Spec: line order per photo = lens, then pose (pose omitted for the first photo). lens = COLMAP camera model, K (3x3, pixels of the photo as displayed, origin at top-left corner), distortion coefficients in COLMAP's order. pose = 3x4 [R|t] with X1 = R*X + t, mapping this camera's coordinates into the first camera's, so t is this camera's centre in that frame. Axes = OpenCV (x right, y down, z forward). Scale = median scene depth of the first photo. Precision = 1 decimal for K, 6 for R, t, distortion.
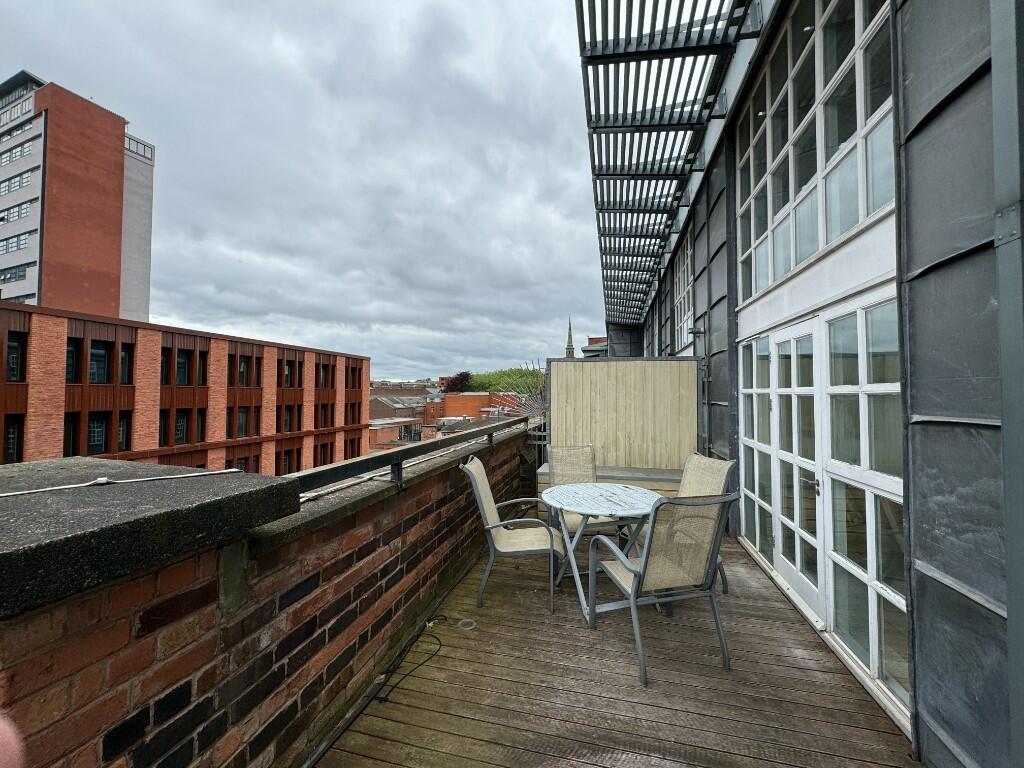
lens RADIAL K [[406.2, 0, 511.3], [0, 406.2, 382.6], [0, 0, 1]] dist [-0.001146, 0.000173]
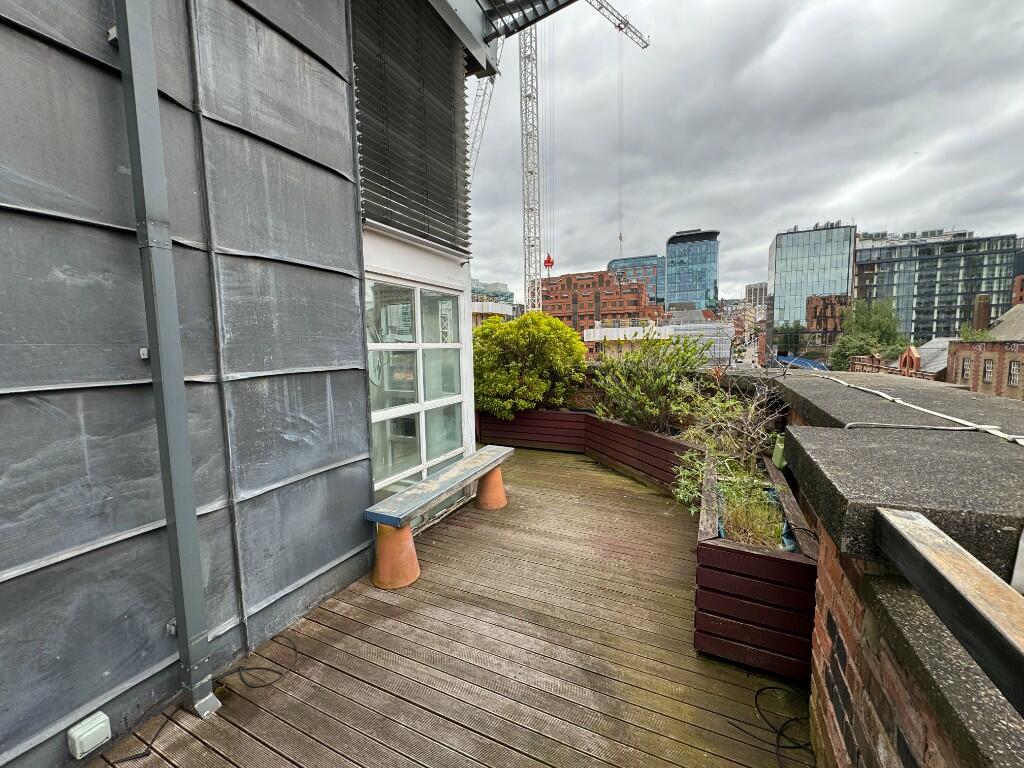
lens RADIAL K [[406.2, 0, 511.3], [0, 406.2, 382.6], [0, 0, 1]] dist [-0.001146, 0.000173]
pose [[-0.979872, 0.000791, 0.199627, -0.076393], [0.013415, 0.997992, 0.061895, 0.014506], [-0.199178, 0.063328, -0.977915, 0.723230]]
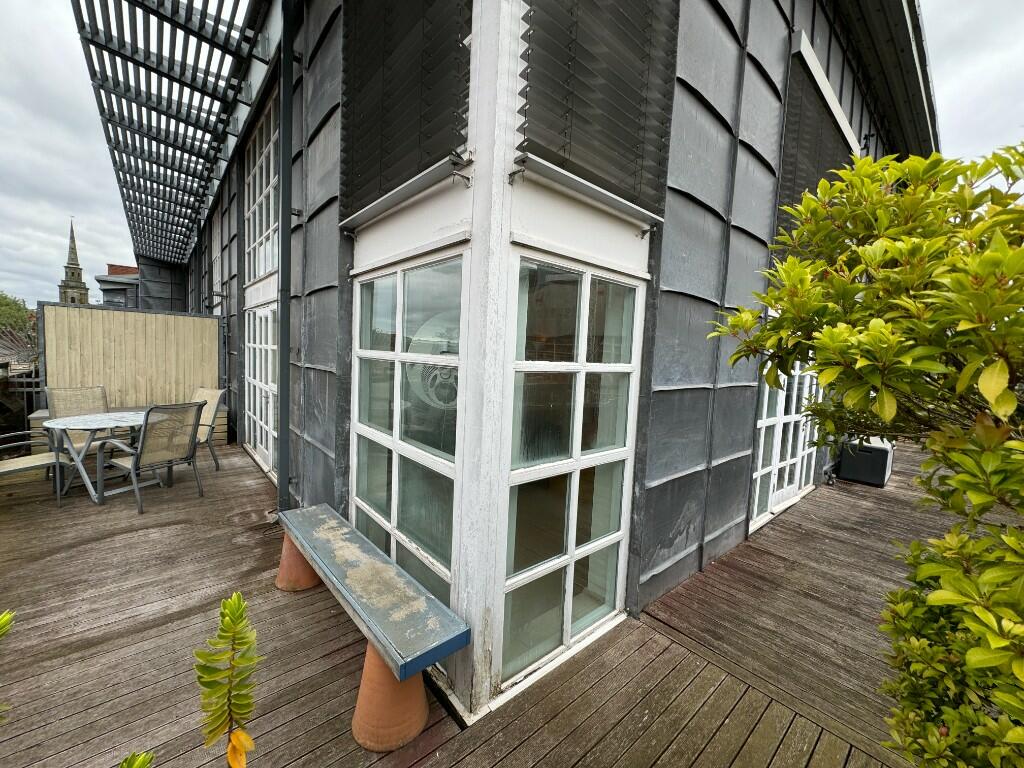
lens RADIAL K [[406.2, 0, 511.3], [0, 406.2, 382.6], [0, 0, 1]] dist [-0.001146, 0.000173]
pose [[0.571464, -0.036634, 0.819809, -0.104895], [-0.064920, 0.993854, 0.089664, -0.044714], [-0.818055, -0.104462, 0.565574, -0.756253]]
